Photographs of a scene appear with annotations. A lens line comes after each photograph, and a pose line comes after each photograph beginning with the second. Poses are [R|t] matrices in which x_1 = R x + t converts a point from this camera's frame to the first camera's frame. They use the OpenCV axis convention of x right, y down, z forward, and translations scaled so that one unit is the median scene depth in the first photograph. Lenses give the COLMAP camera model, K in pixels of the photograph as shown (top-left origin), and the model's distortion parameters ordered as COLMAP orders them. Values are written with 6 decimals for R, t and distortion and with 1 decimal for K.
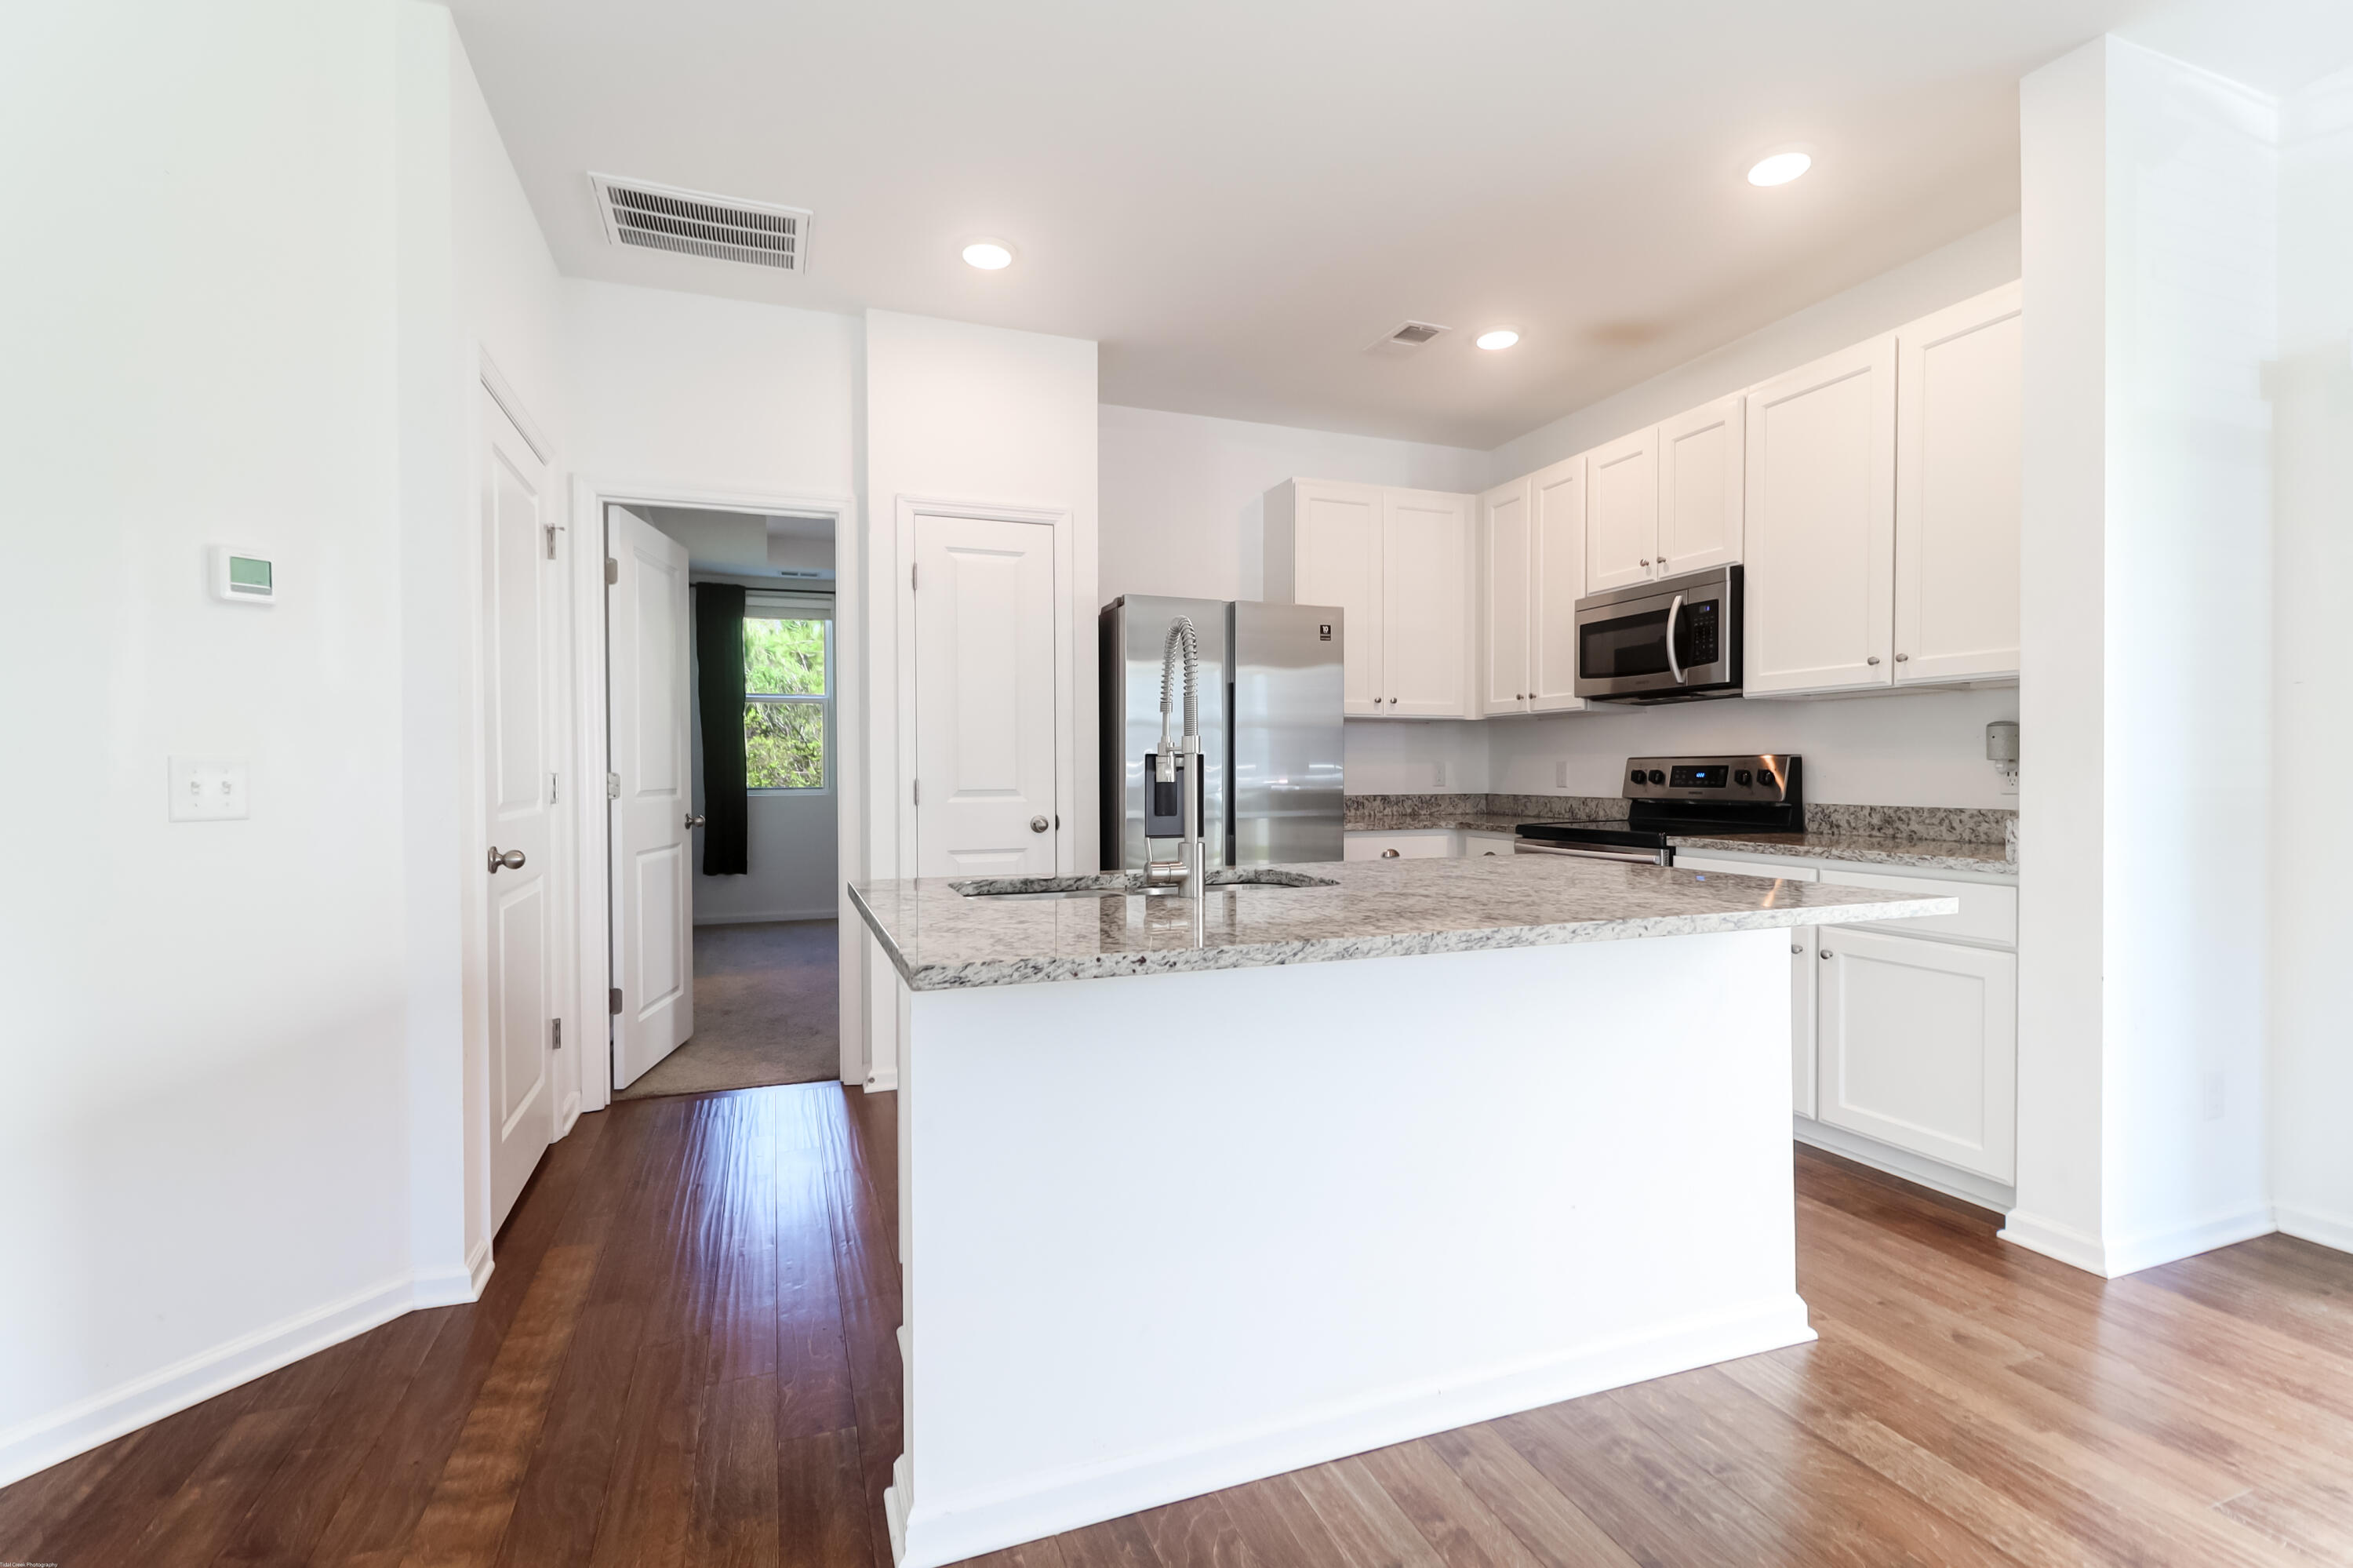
lens RADIAL K [[1081.6, 0, 1177.3], [0, 1081.6, 787.6], [0, 0, 1]] dist [-0.000773, -0.002219]
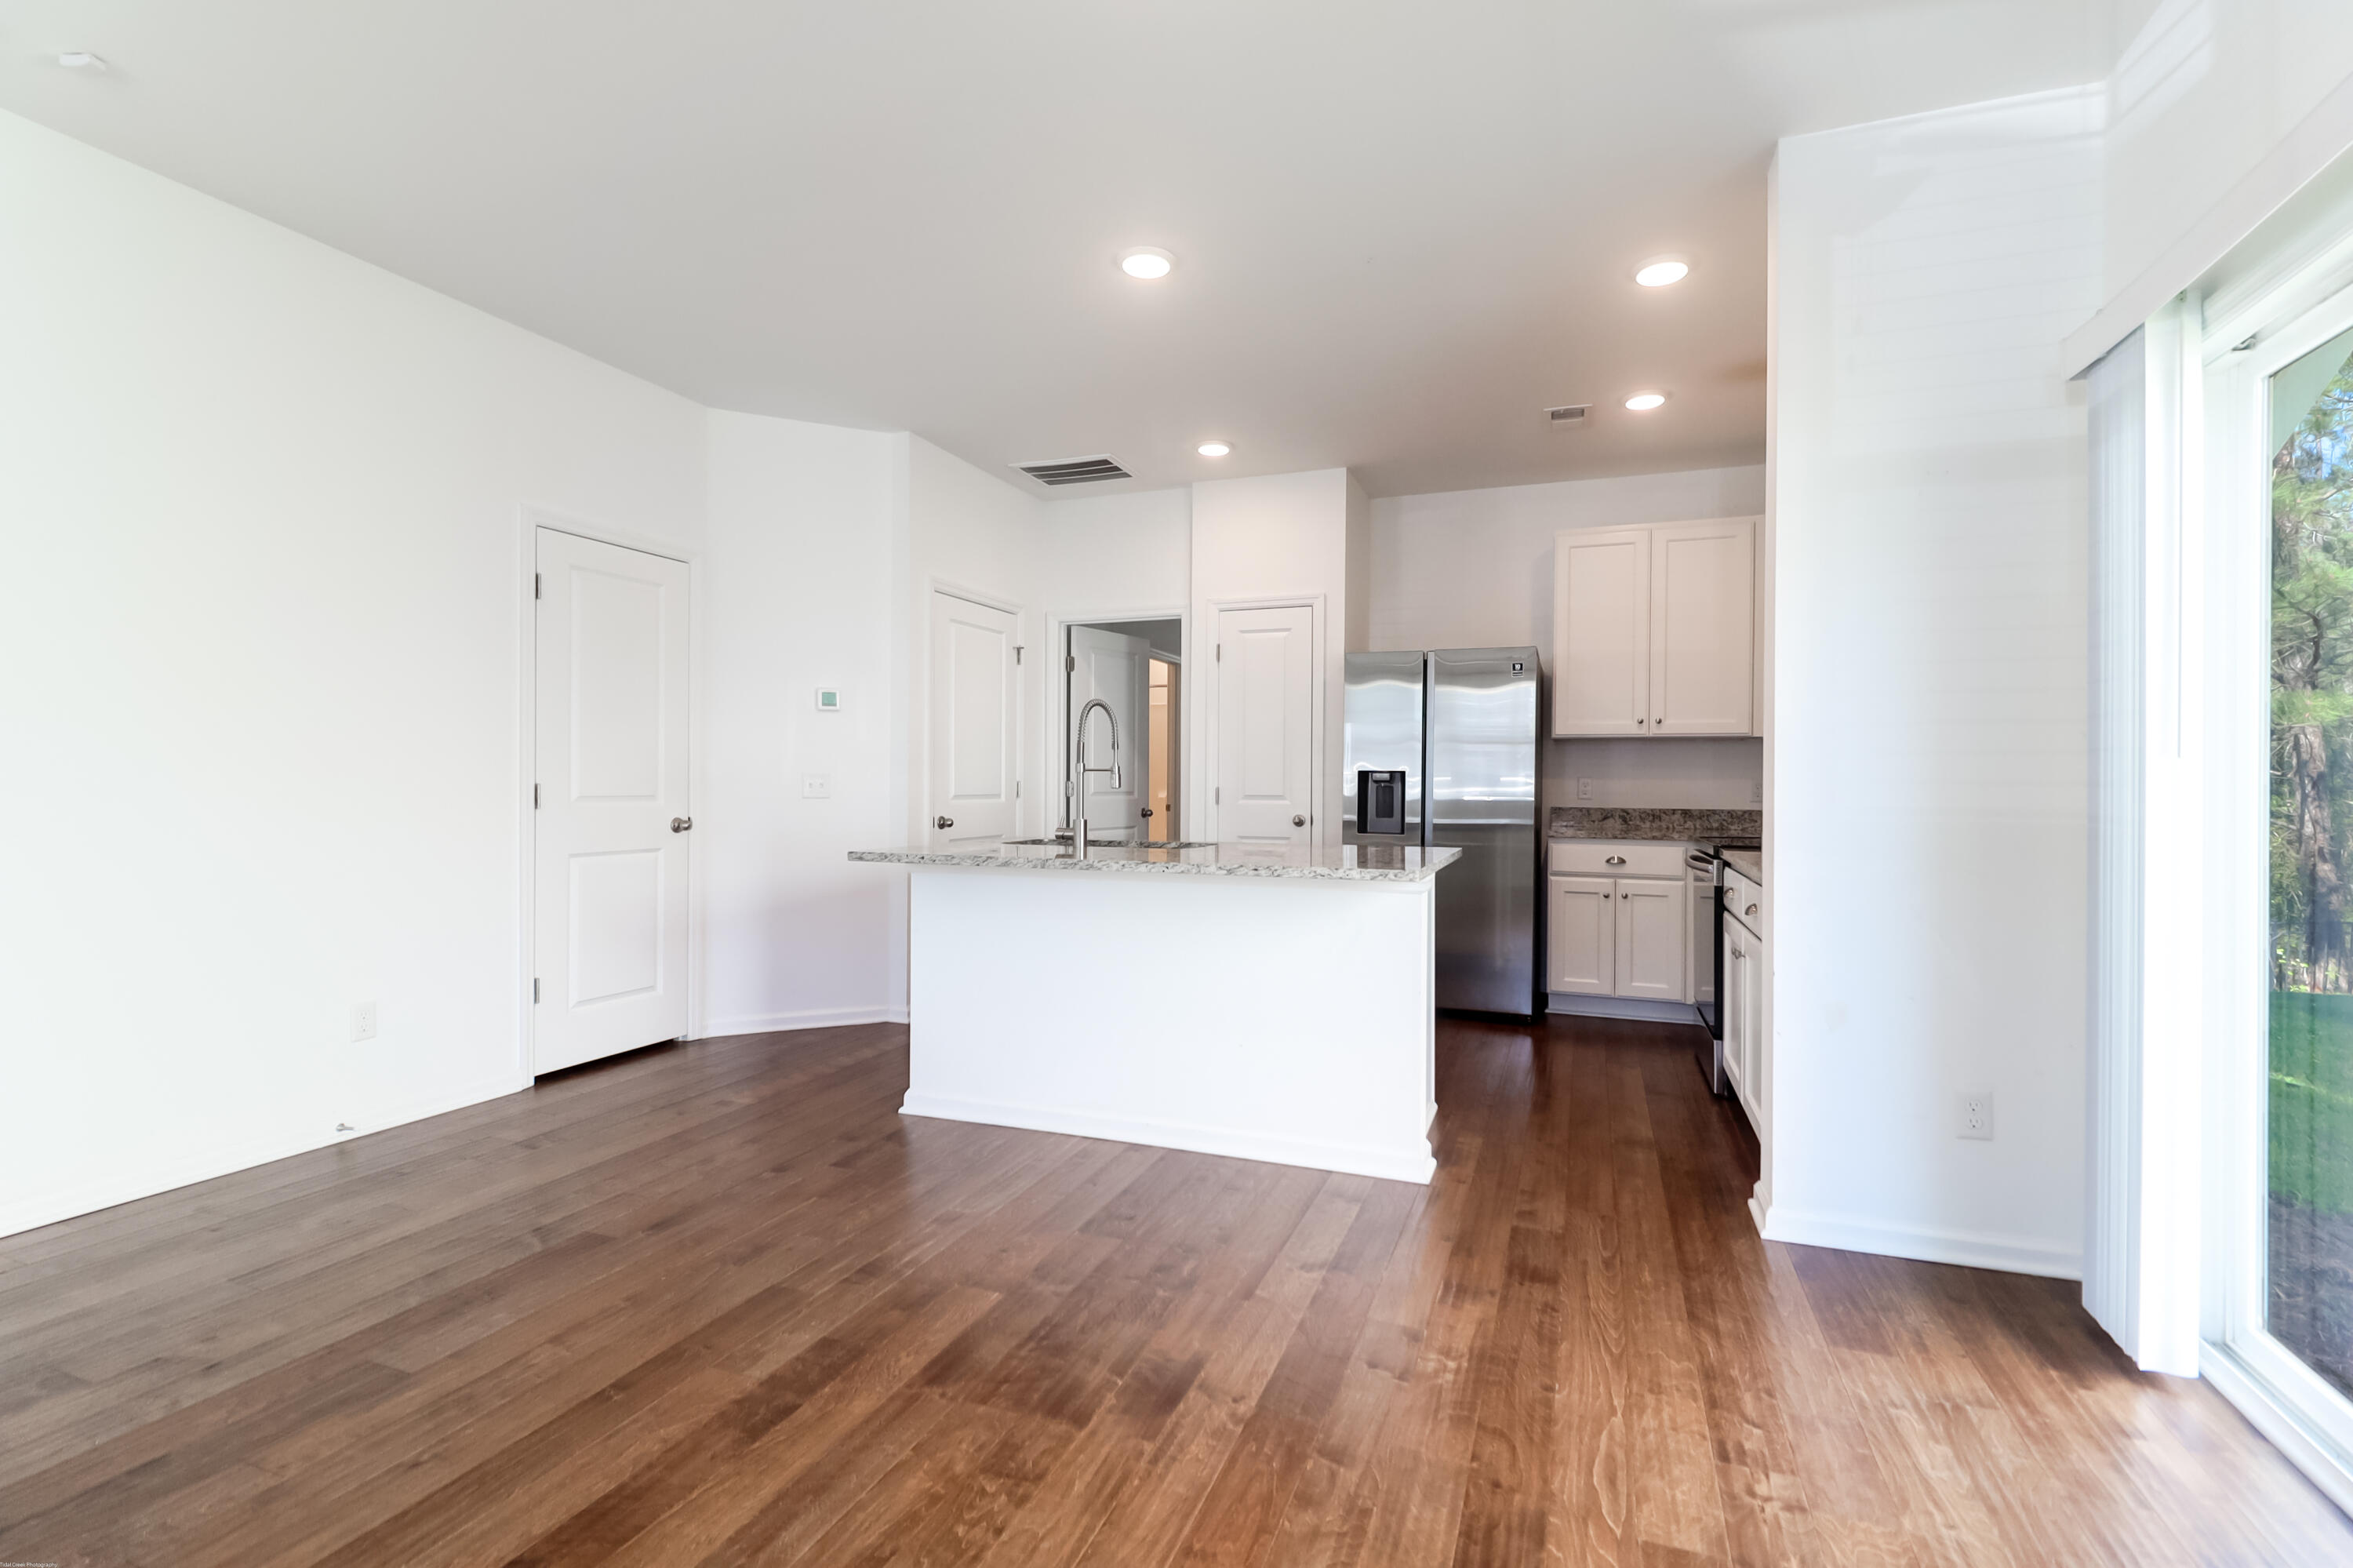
lens RADIAL K [[1081.6, 0, 1165.7], [0, 1081.6, 780.0], [0, 0, 1]] dist [-0.000773, -0.002219]
pose [[0.741967, 0.006049, -0.670410, 0.821857], [-0.019958, 0.999715, -0.013068, 0.003340], [0.670140, 0.023076, 0.741876, -0.186898]]
